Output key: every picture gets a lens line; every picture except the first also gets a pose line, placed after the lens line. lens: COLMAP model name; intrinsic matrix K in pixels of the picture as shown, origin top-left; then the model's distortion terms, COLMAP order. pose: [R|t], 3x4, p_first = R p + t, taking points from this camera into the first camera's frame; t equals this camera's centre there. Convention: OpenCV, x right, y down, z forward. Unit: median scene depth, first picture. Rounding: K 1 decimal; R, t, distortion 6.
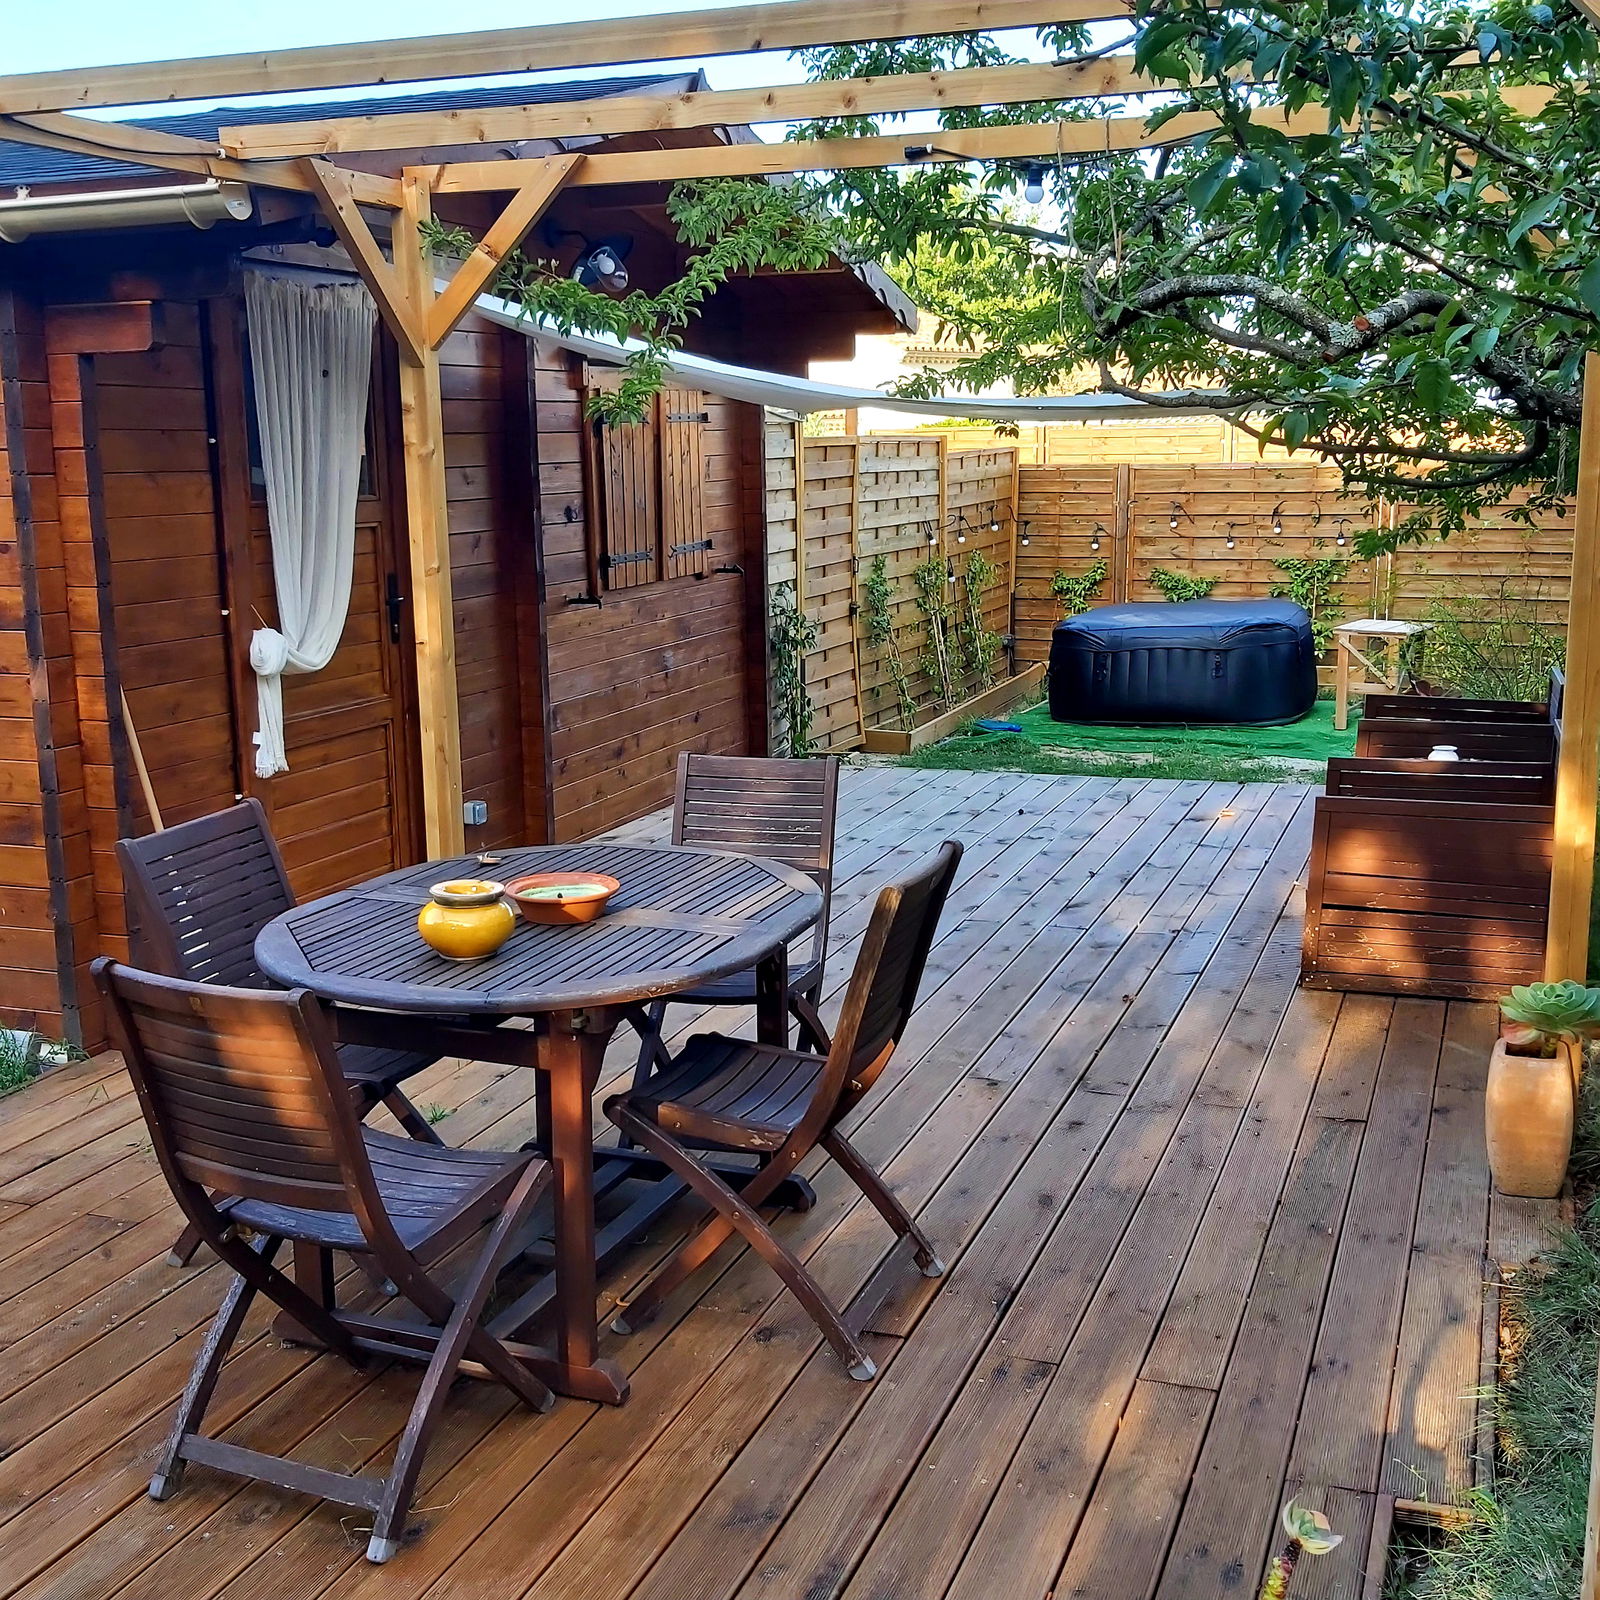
lens RADIAL K [[1850.8, 0, 800.0], [0, 1850.8, 800.0], [0, 0, 1]] dist [0.154255, -0.448269]
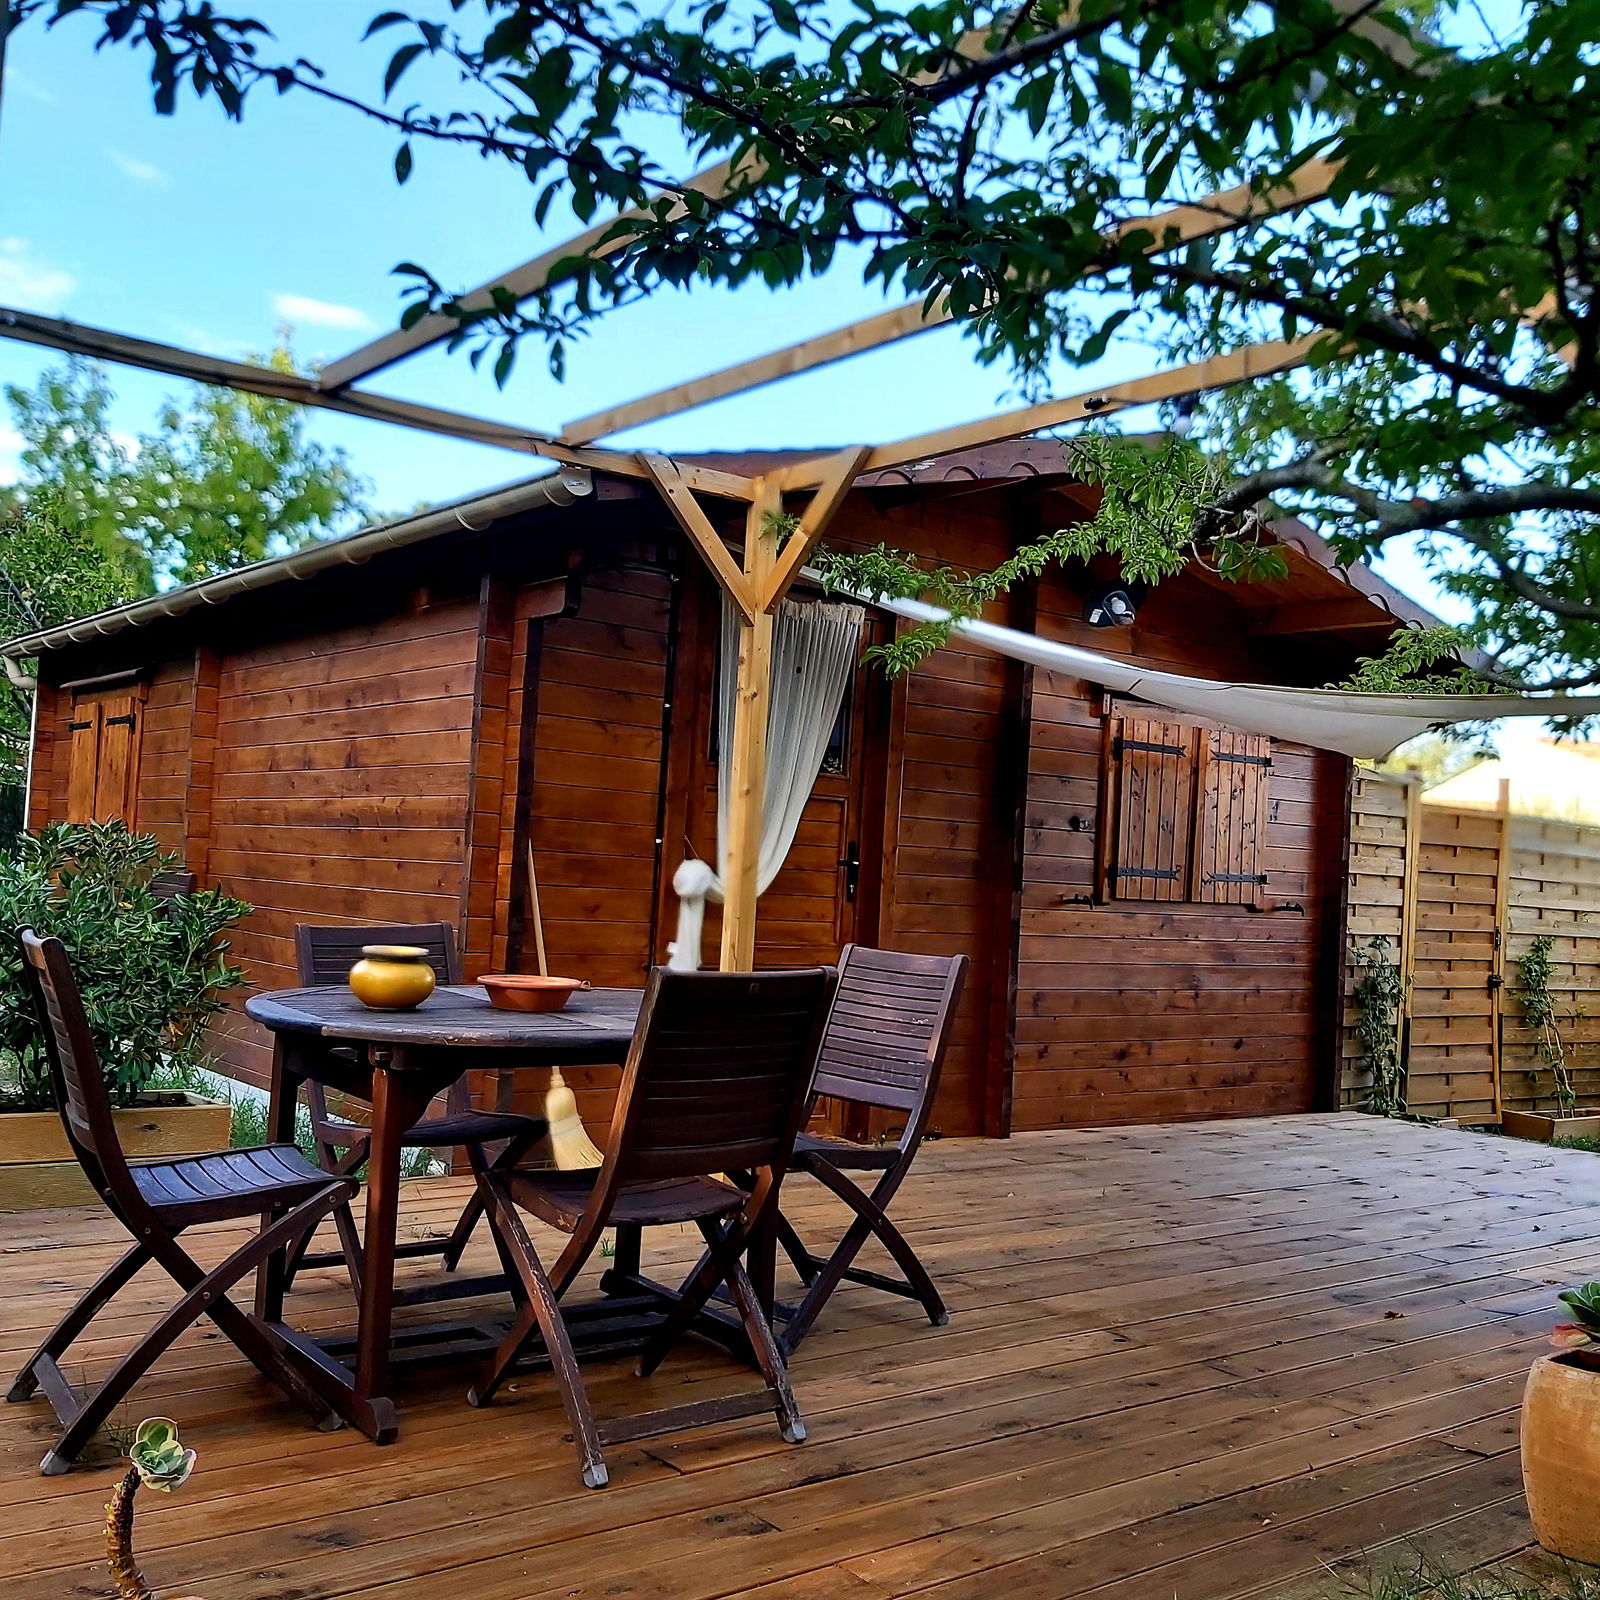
lens RADIAL K [[1617.6, 0, 800.0], [0, 1617.6, 800.0], [0, 0, 1]] dist [0.116303, -0.235753]
pose [[0.854170, 0.037999, -0.518604, 0.315101], [-0.162847, 0.966705, -0.197387, 0.066834], [0.493836, 0.253055, 0.831919, 0.149114]]
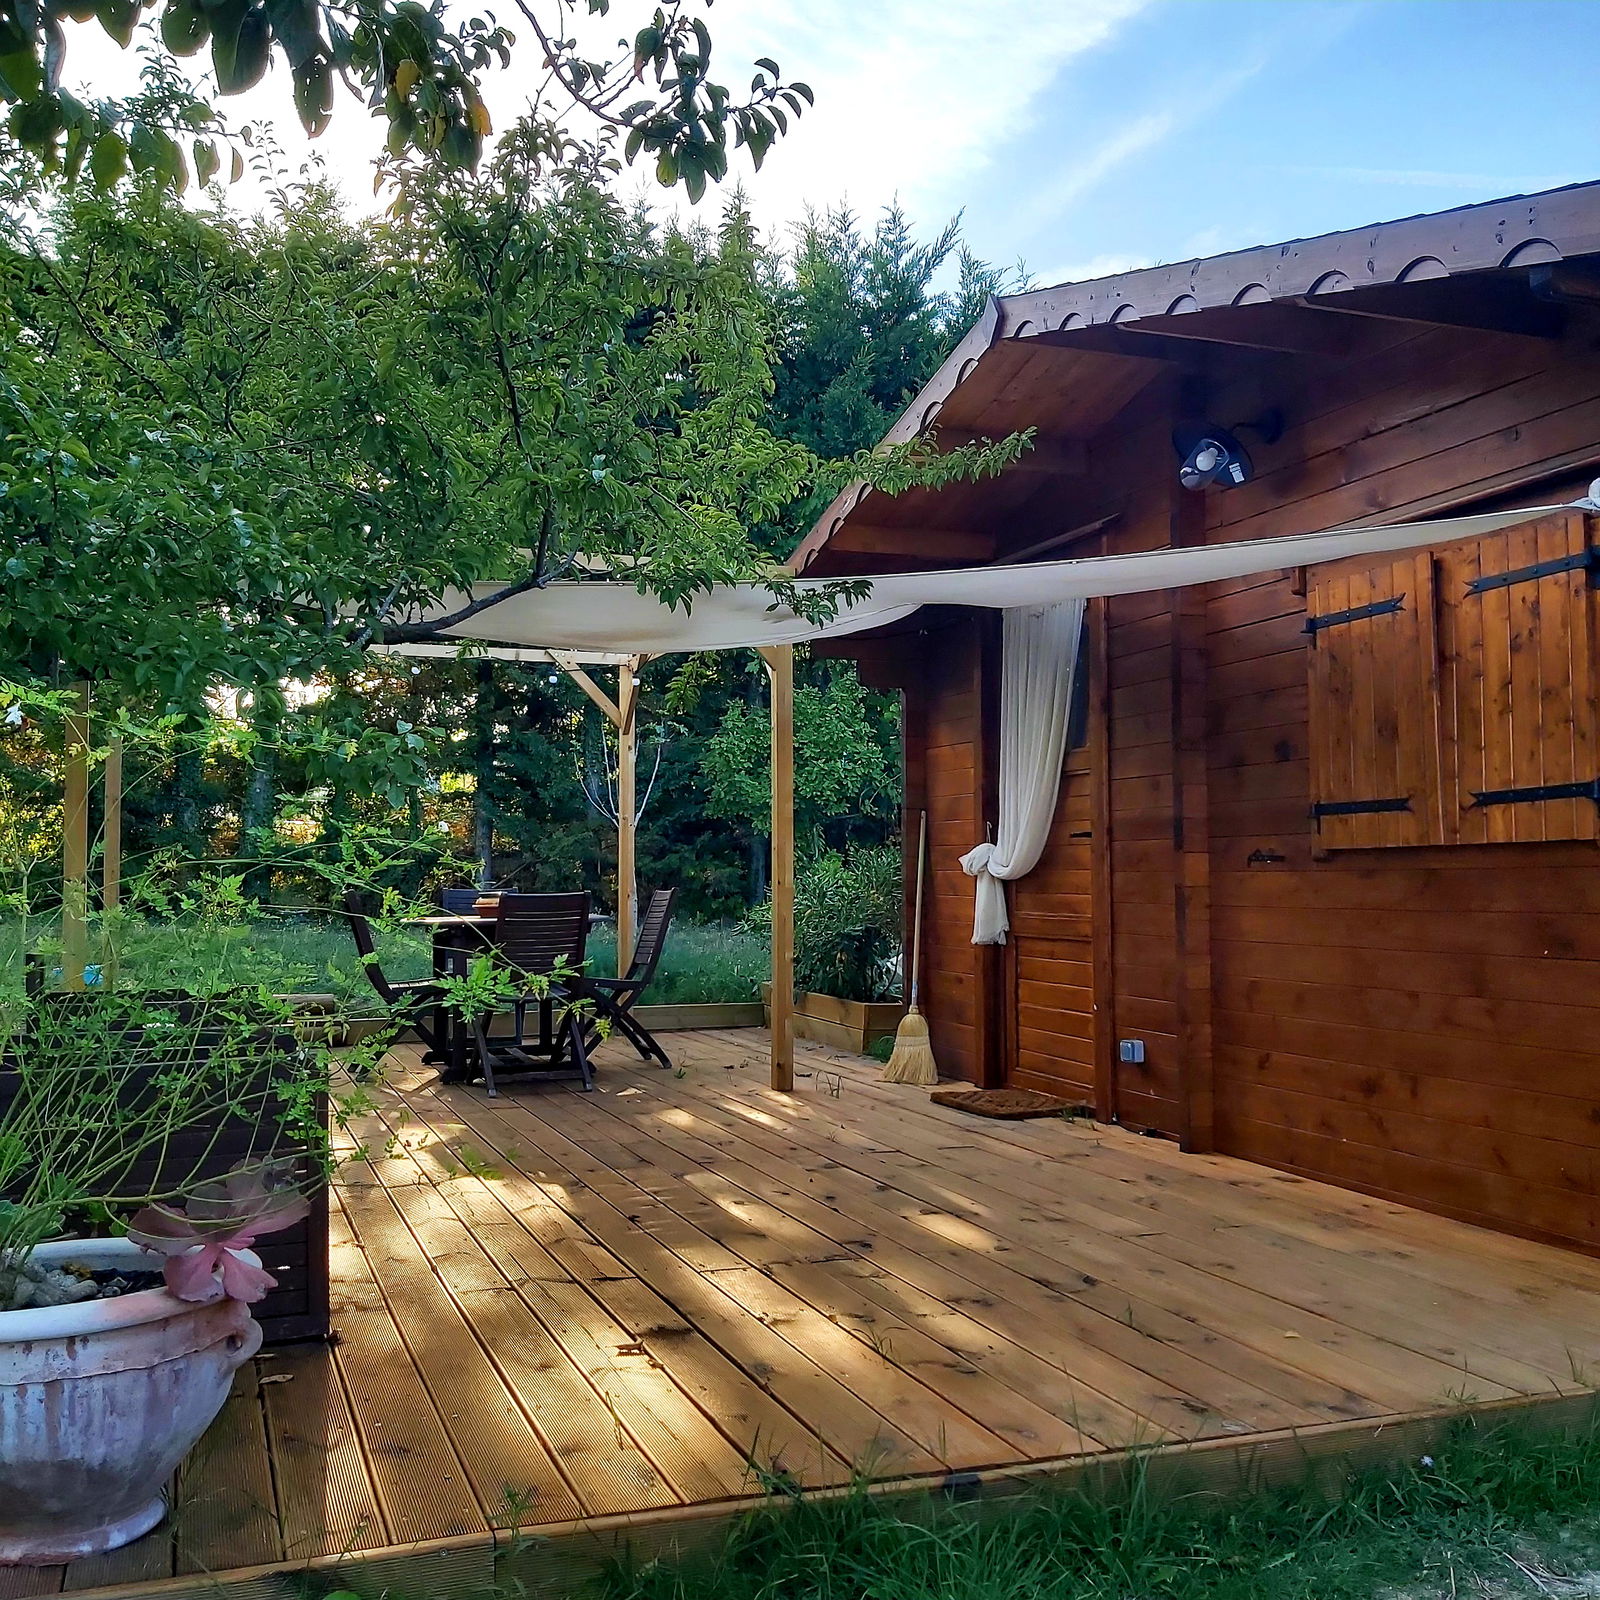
lens RADIAL K [[1617.6, 0, 800.0], [0, 1617.6, 800.0], [0, 0, 1]] dist [0.116303, -0.235753]
pose [[-0.755330, -0.026191, -0.654822, 0.676984], [-0.114234, 0.989166, 0.092204, -0.236792], [0.645312, 0.144448, -0.750138, 1.875287]]
